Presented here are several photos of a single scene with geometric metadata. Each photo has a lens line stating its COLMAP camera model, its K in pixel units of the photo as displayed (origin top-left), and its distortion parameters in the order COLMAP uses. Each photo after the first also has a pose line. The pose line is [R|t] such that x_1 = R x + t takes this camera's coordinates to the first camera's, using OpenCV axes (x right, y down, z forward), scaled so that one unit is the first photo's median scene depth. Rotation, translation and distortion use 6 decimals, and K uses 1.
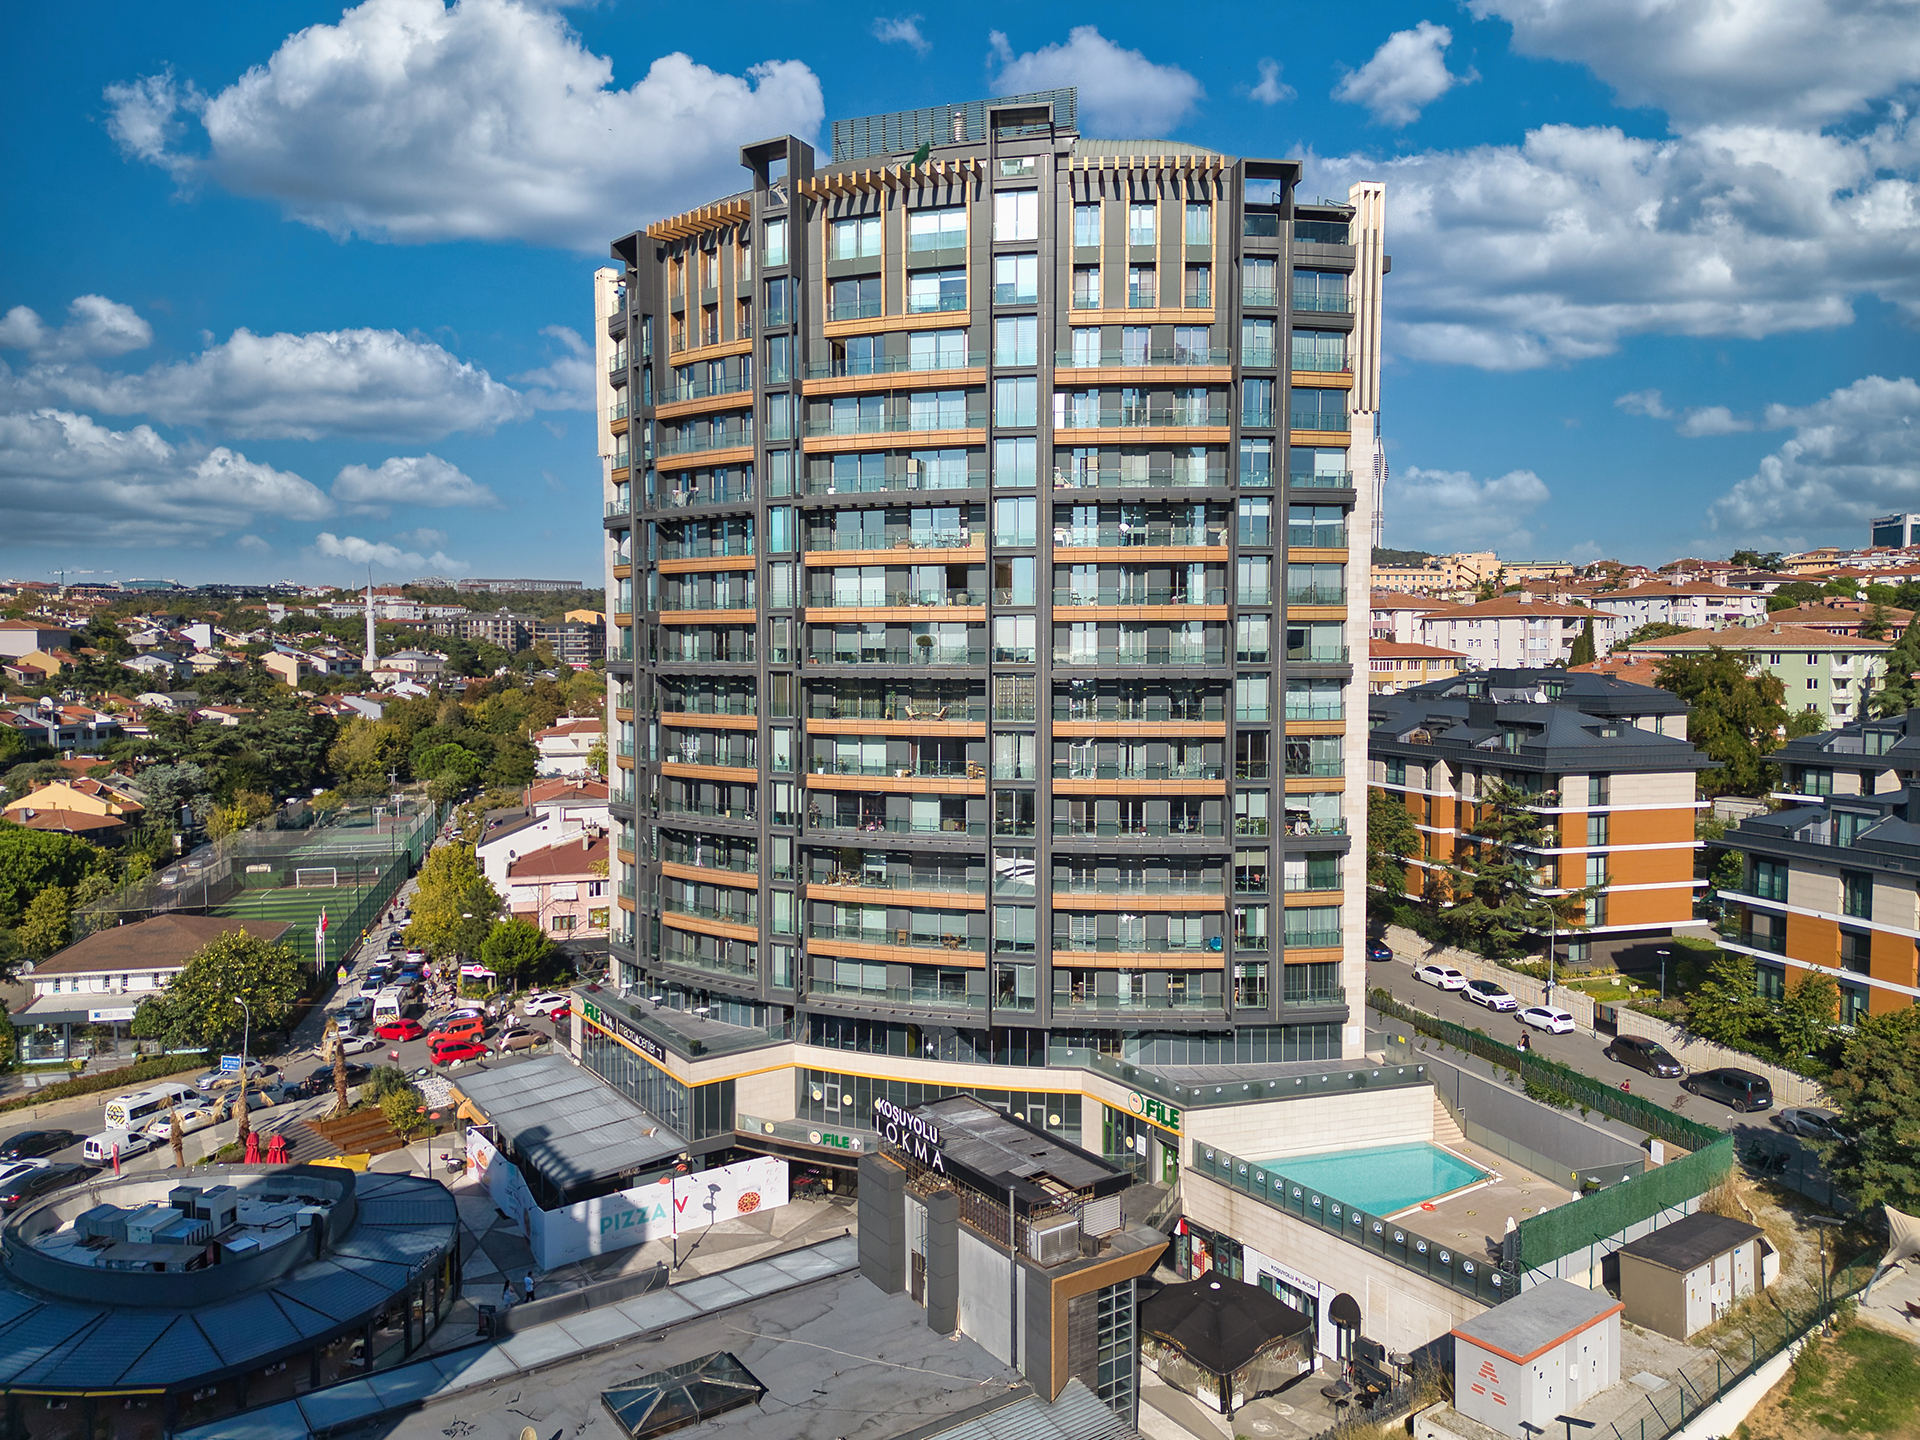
lens RADIAL K [[1339.2, 0, 951.1], [0, 1339.2, 714.3], [0, 0, 1]] dist [0.085357, -0.091456]
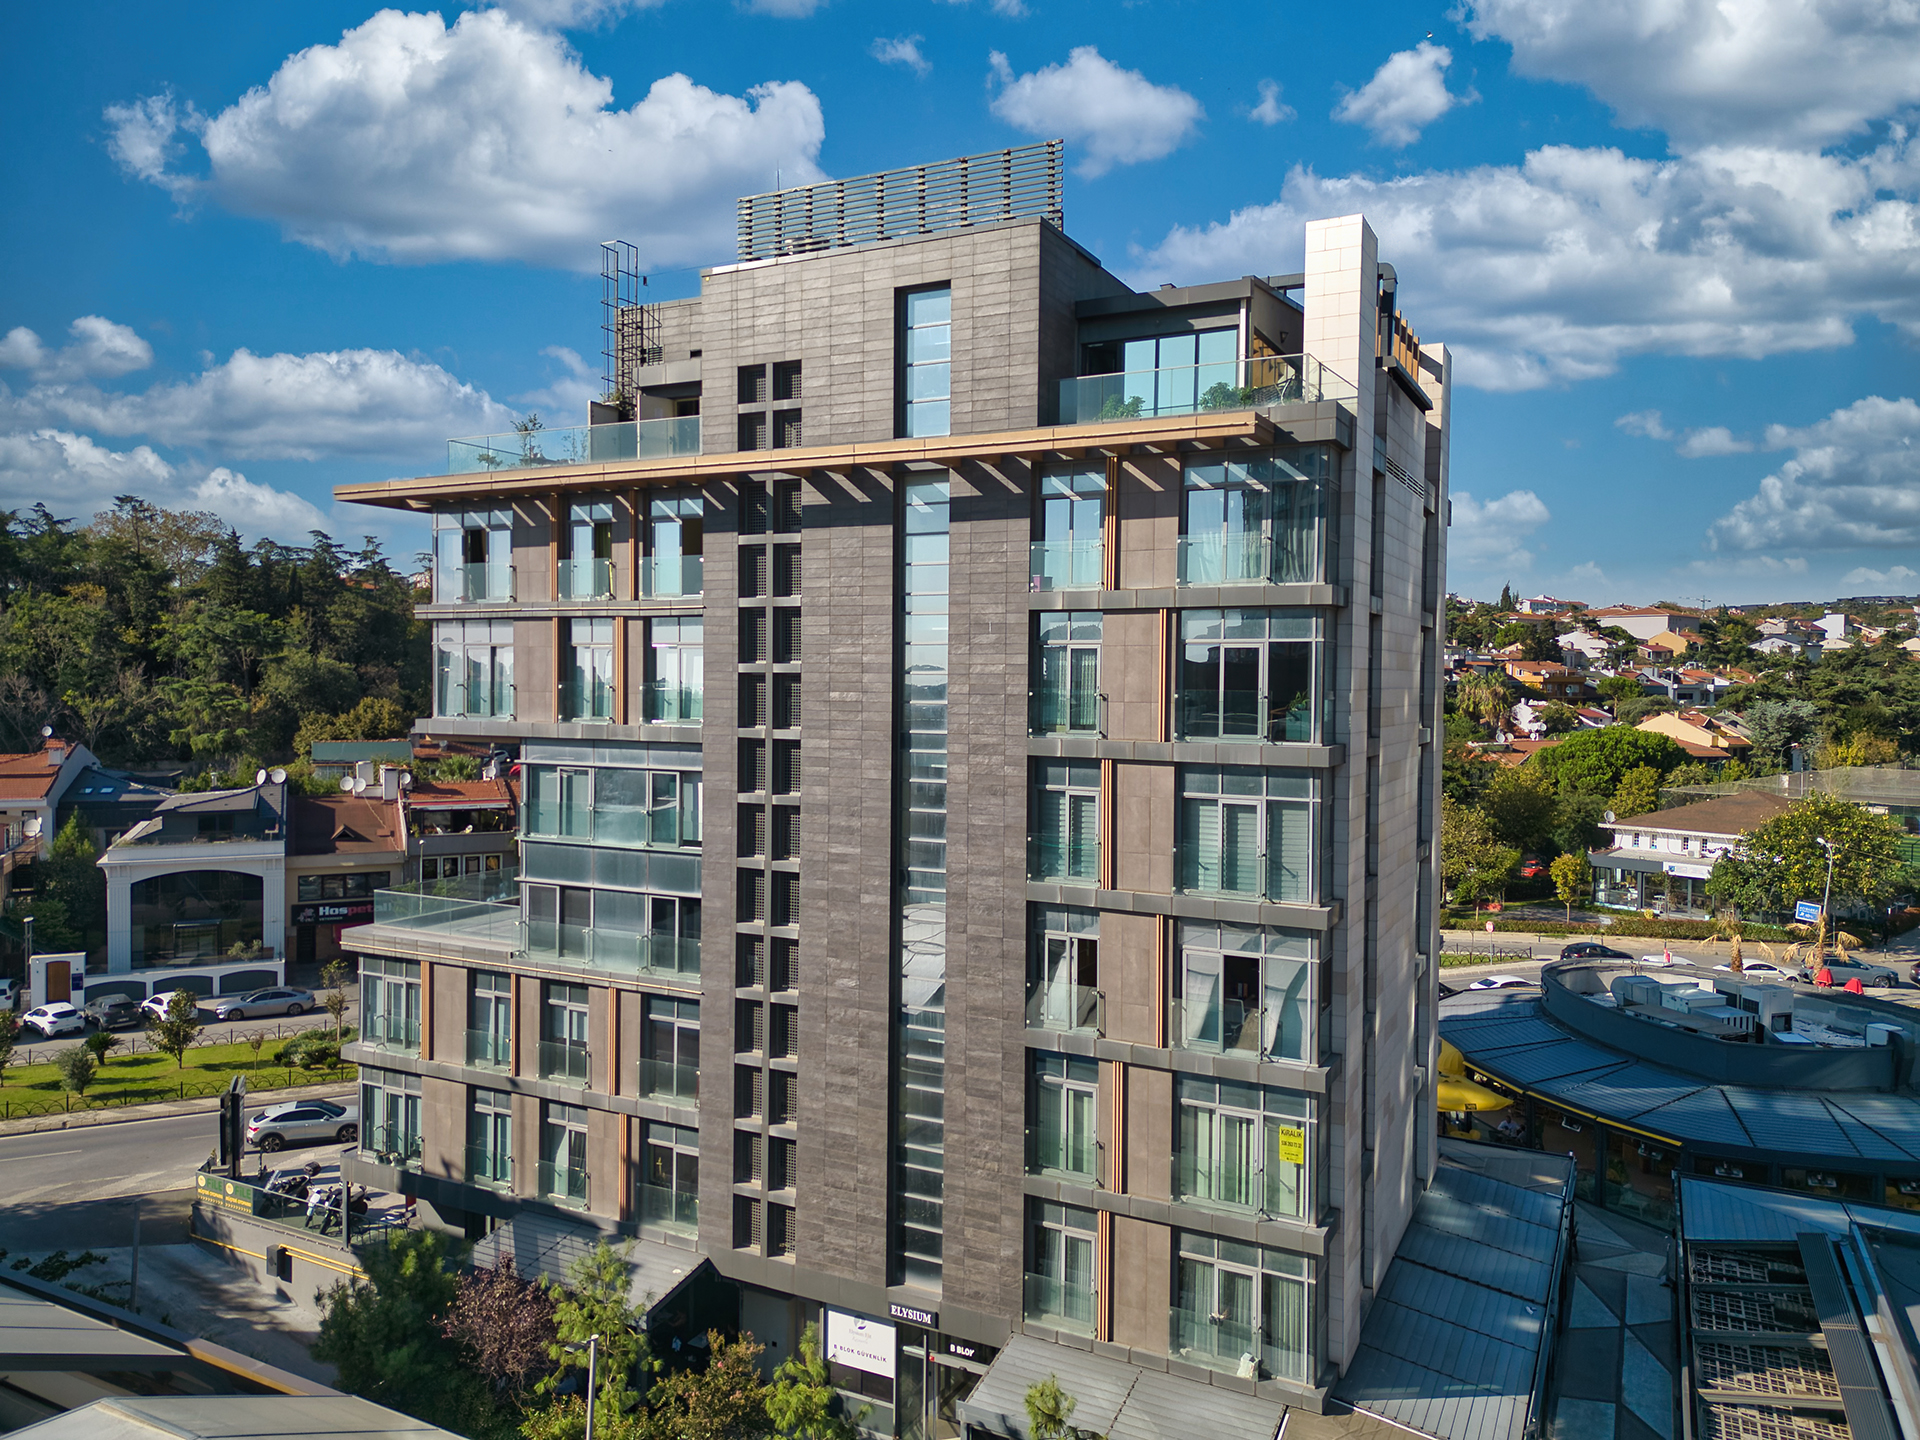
lens RADIAL K [[1339.2, 0, 951.1], [0, 1339.2, 714.3], [0, 0, 1]] dist [0.085357, -0.091456]
pose [[0.471012, 0.028016, -0.881682, -0.036236], [-0.051841, 0.998647, 0.004039, 0.170531], [0.880602, 0.043805, 0.471827, 0.134263]]
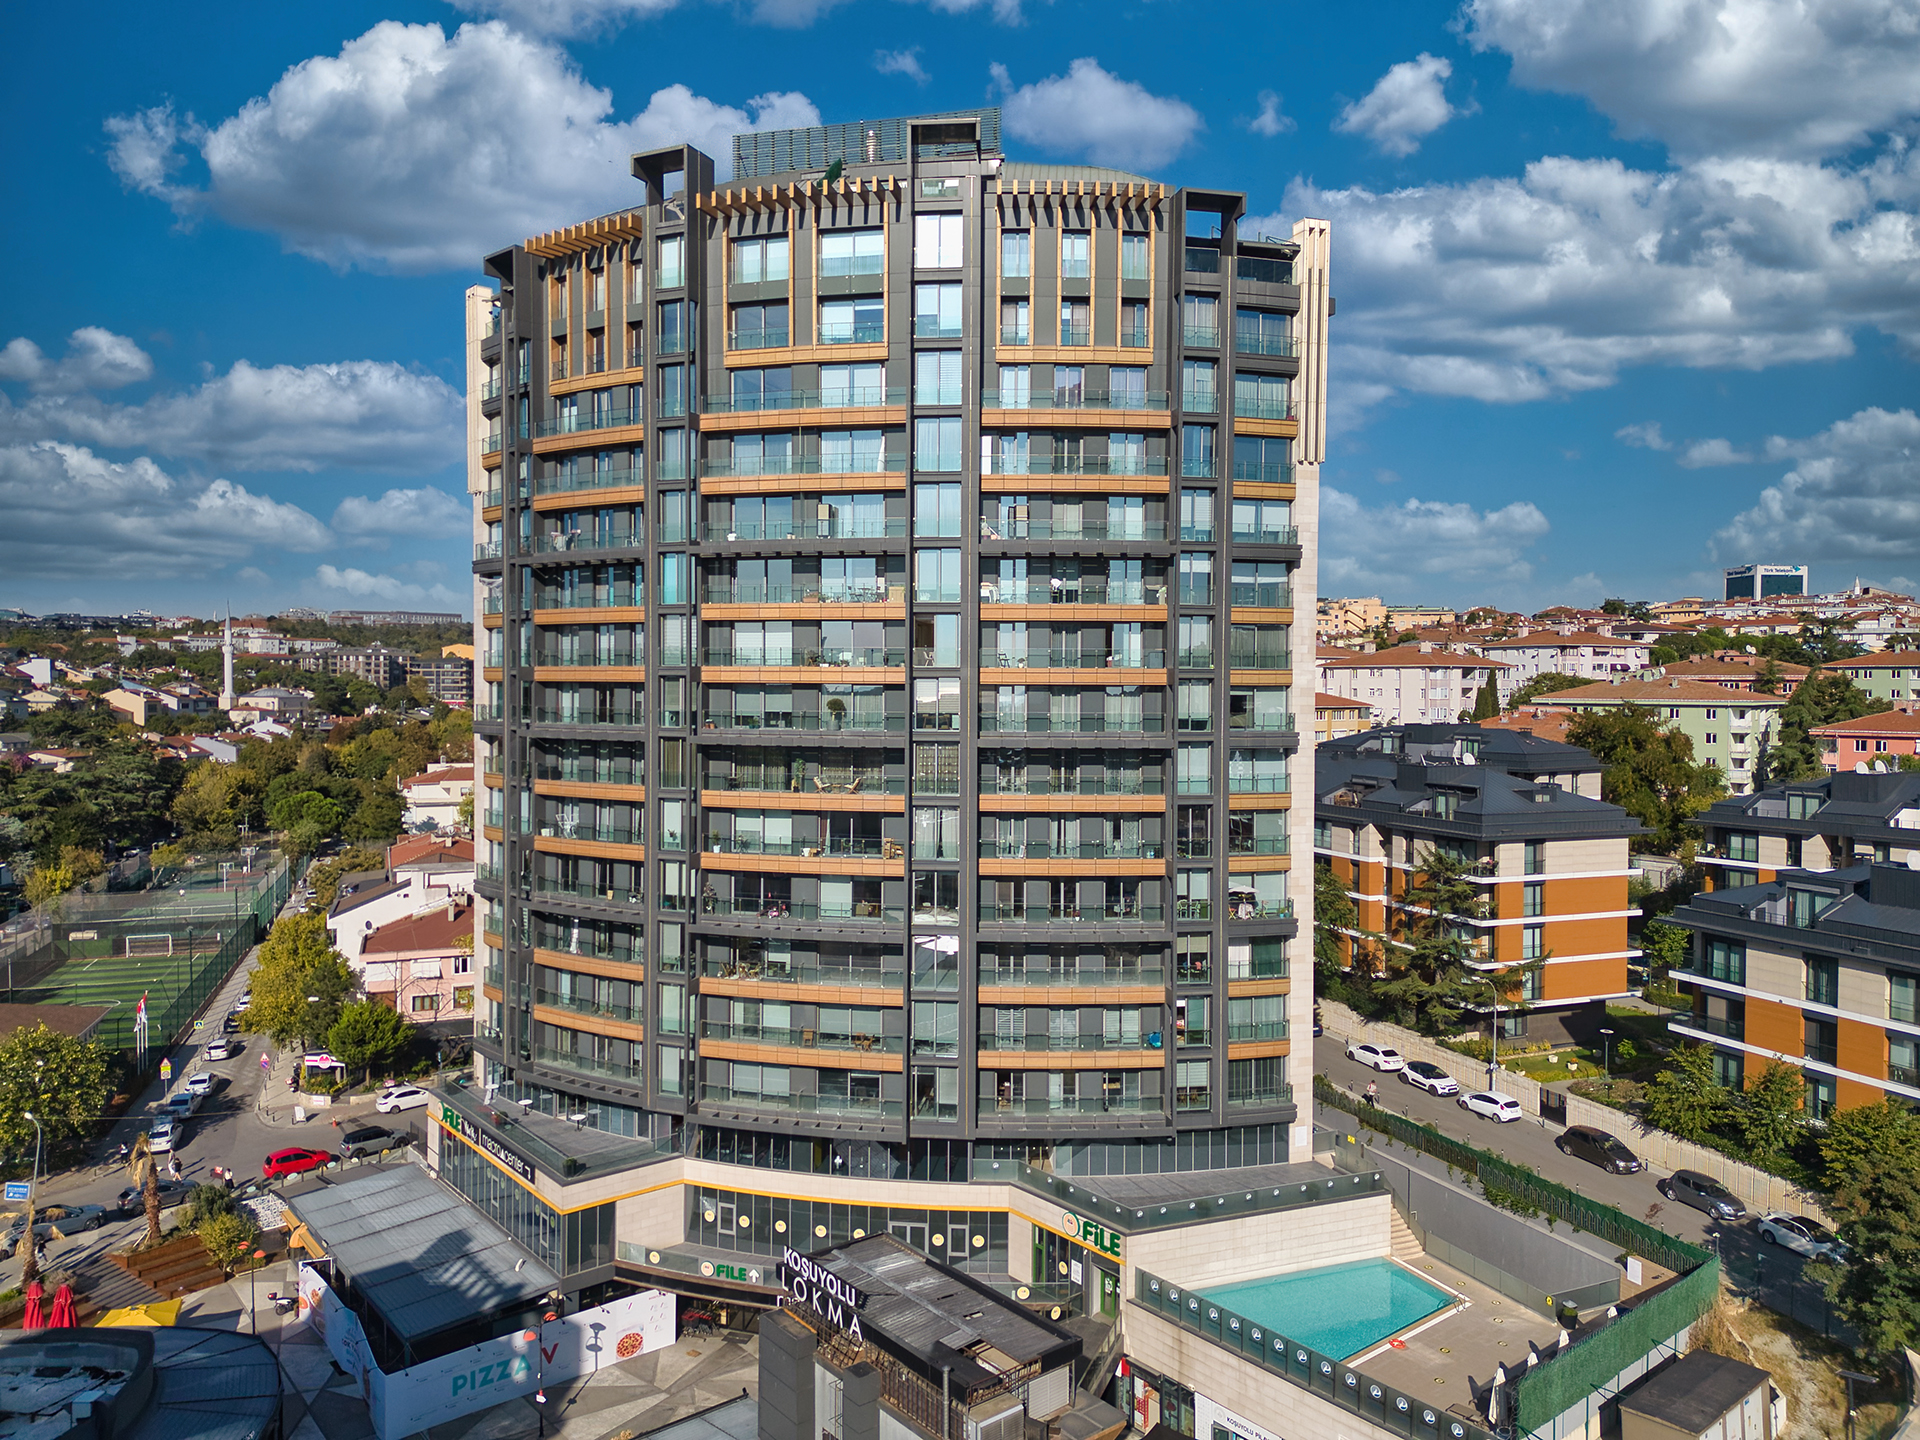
lens RADIAL K [[1339.2, 0, 951.1], [0, 1339.2, 714.3], [0, 0, 1]] dist [0.085357, -0.091456]
pose [[0.996766, 0.004563, 0.080228, -0.014341], [-0.002407, 0.999634, -0.026954, -0.023544], [-0.080322, 0.026674, 0.996412, 0.093948]]
